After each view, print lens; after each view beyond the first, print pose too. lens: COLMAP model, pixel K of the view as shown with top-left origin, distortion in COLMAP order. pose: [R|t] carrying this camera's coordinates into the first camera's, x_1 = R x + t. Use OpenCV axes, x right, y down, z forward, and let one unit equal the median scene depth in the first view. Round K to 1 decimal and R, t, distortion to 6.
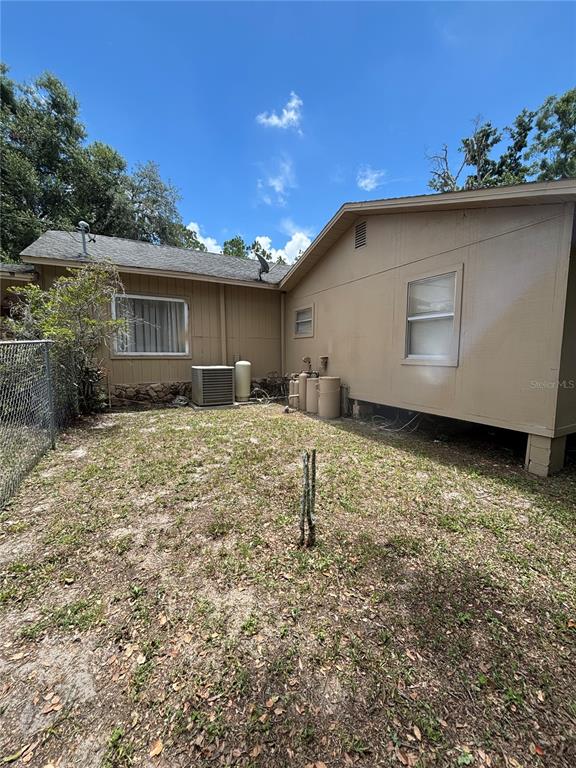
lens RADIAL K [[307.8, 0, 289.9], [0, 307.8, 386.7], [0, 0, 1]] dist [0.010869, 0.000092]
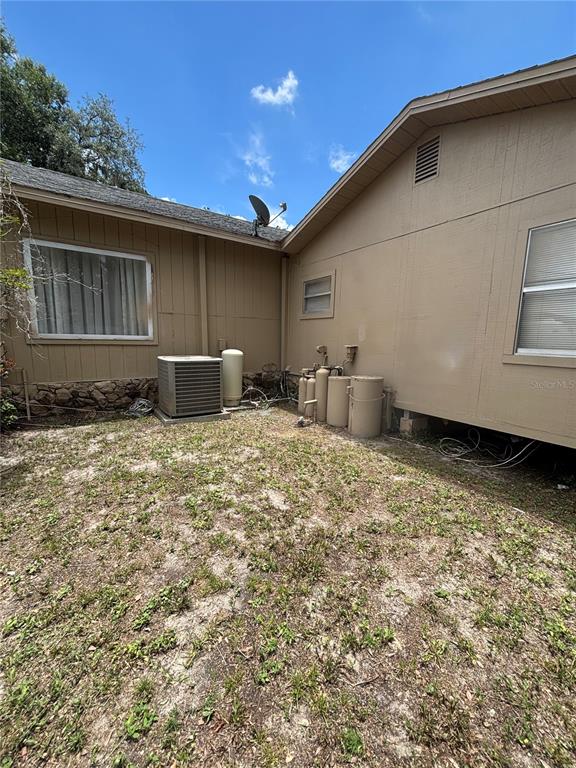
lens RADIAL K [[309.5, 0, 288.9], [0, 309.5, 384.5], [0, 0, 1]] dist [0.000788, 0.000374]
pose [[0.995502, 0.005343, 0.094594, -0.099610], [-0.009641, 0.998939, 0.045041, -0.039331], [-0.094253, -0.045750, 0.994496, 0.302718]]
